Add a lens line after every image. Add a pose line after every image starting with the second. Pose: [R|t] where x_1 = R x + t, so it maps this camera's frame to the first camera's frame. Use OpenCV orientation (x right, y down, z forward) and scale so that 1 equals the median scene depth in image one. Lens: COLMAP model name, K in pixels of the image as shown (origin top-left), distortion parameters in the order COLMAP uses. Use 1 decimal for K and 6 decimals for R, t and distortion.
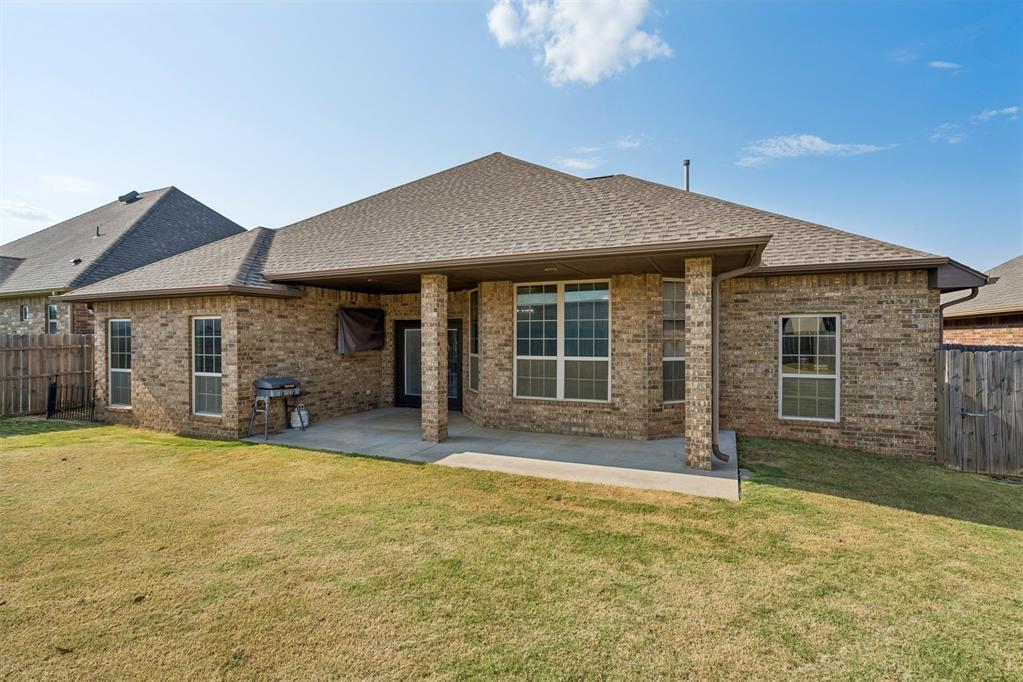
lens RADIAL K [[470.6, 0, 509.4], [0, 470.6, 337.5], [0, 0, 1]] dist [-0.003122, -0.000529]
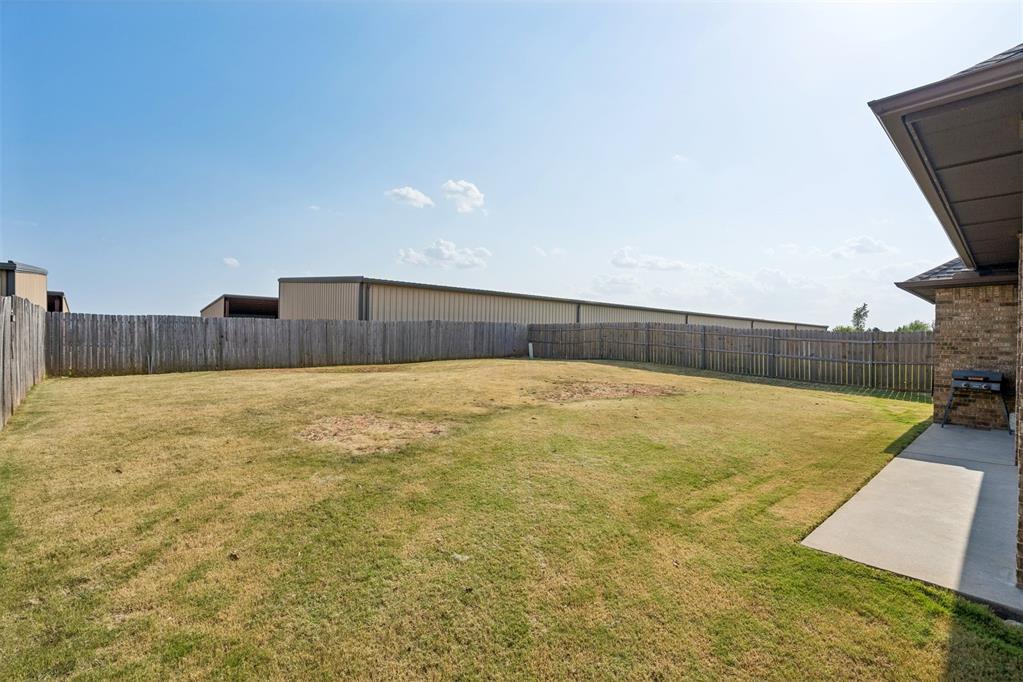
lens RADIAL K [[479.3, 0, 511.8], [0, 479.3, 341.5], [0, 0, 1]] dist [-0.000184, 0.000009]
pose [[-0.412451, -0.000990, -0.910979, 0.788703], [-0.012483, 0.999912, 0.004565, 0.036276], [0.910894, 0.013254, -0.412427, 0.553379]]
